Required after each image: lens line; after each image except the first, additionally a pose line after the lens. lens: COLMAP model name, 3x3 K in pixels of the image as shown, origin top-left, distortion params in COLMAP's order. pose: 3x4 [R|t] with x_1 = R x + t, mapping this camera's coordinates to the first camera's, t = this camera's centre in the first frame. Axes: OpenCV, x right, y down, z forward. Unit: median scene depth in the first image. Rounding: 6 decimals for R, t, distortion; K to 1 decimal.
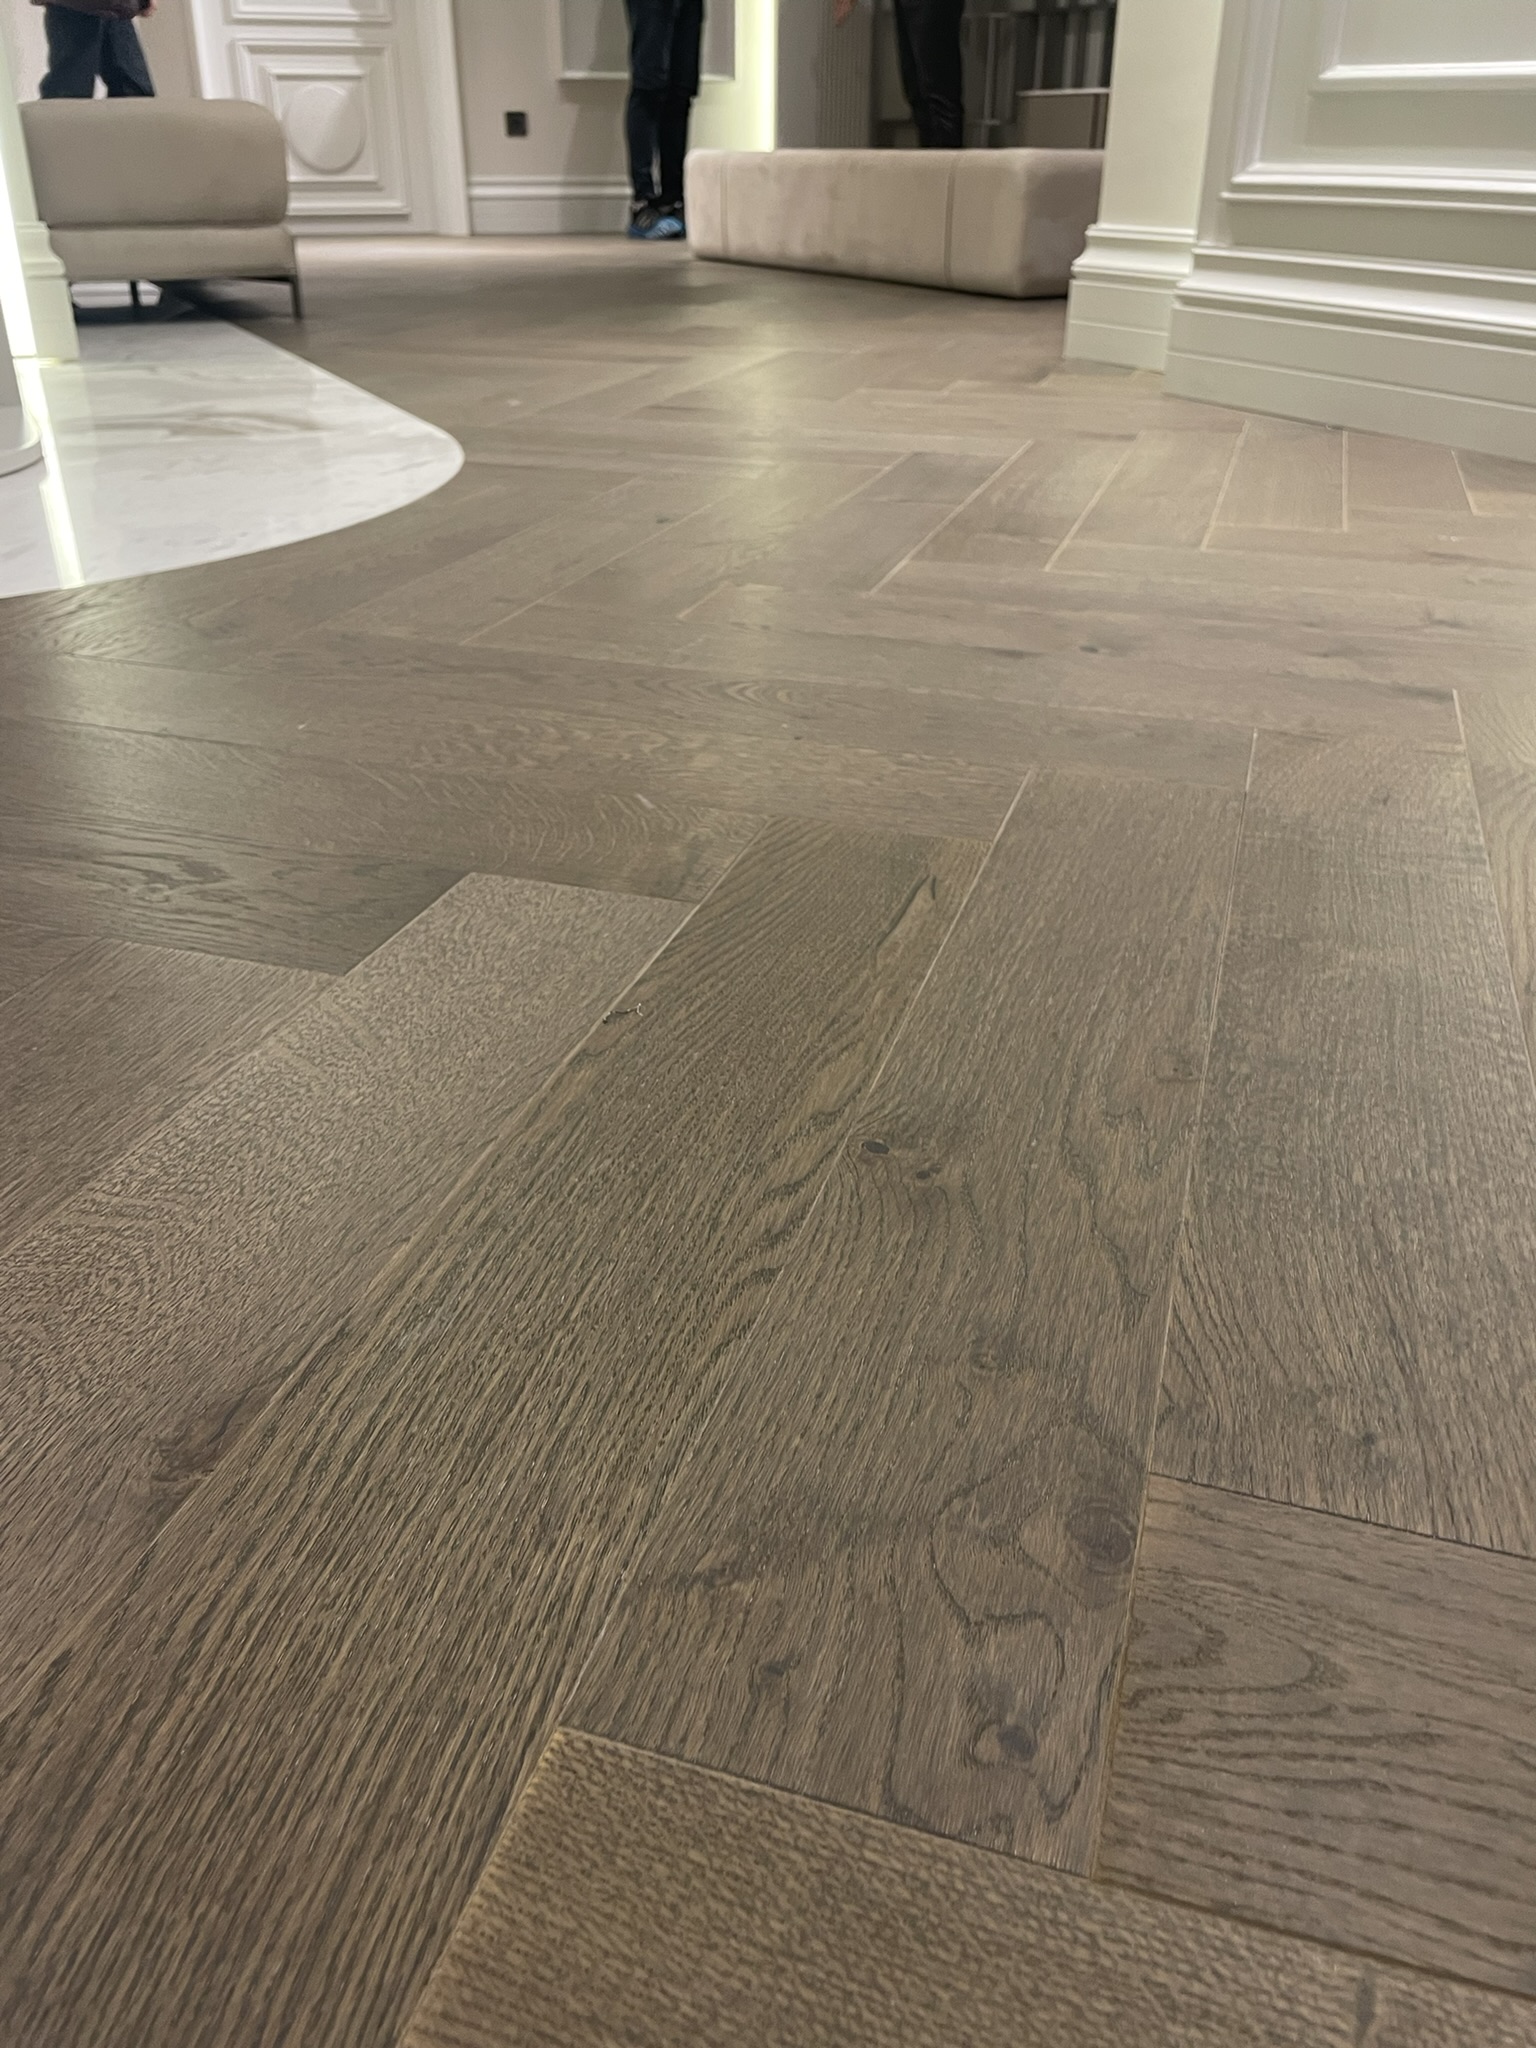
lens RADIAL K [[1555.1, 0, 767.5], [0, 1555.1, 1033.2], [0, 0, 1]] dist [0.092401, -0.134140]
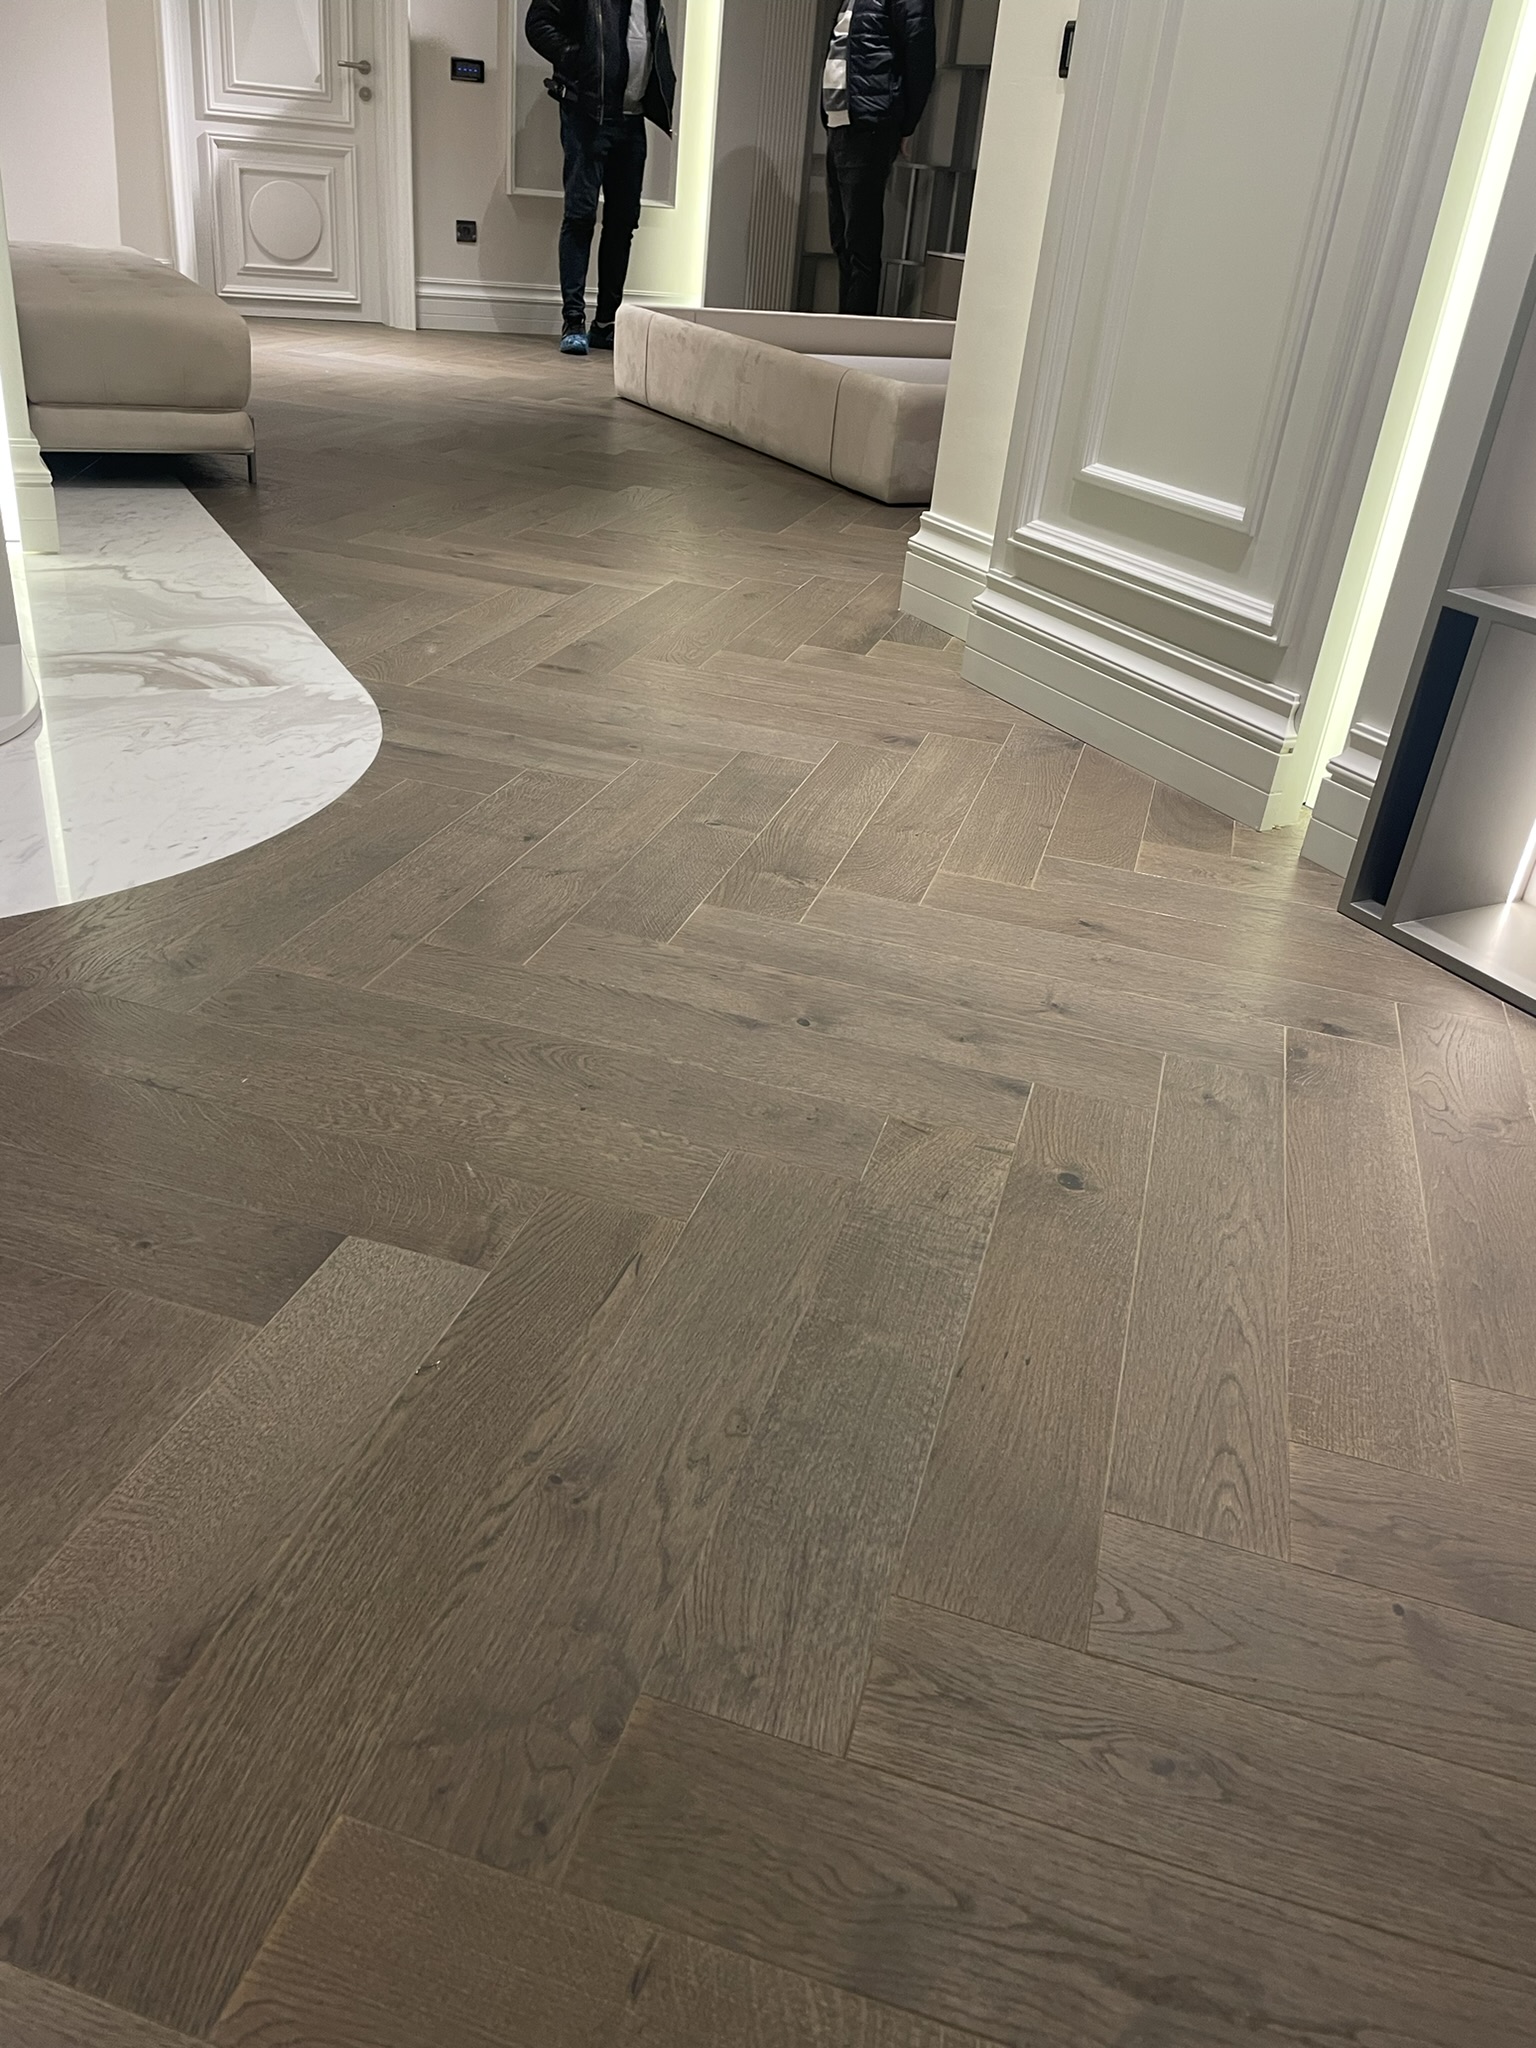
lens RADIAL K [[1540.4, 0, 764.8], [0, 1540.4, 1020.3], [0, 0, 1]] dist [0.089266, -0.112029]
pose [[0.995994, 0.066527, 0.059751, 0.169247], [-0.066115, 0.997773, -0.008855, -0.462338], [-0.060207, 0.004869, 0.998174, -0.830118]]
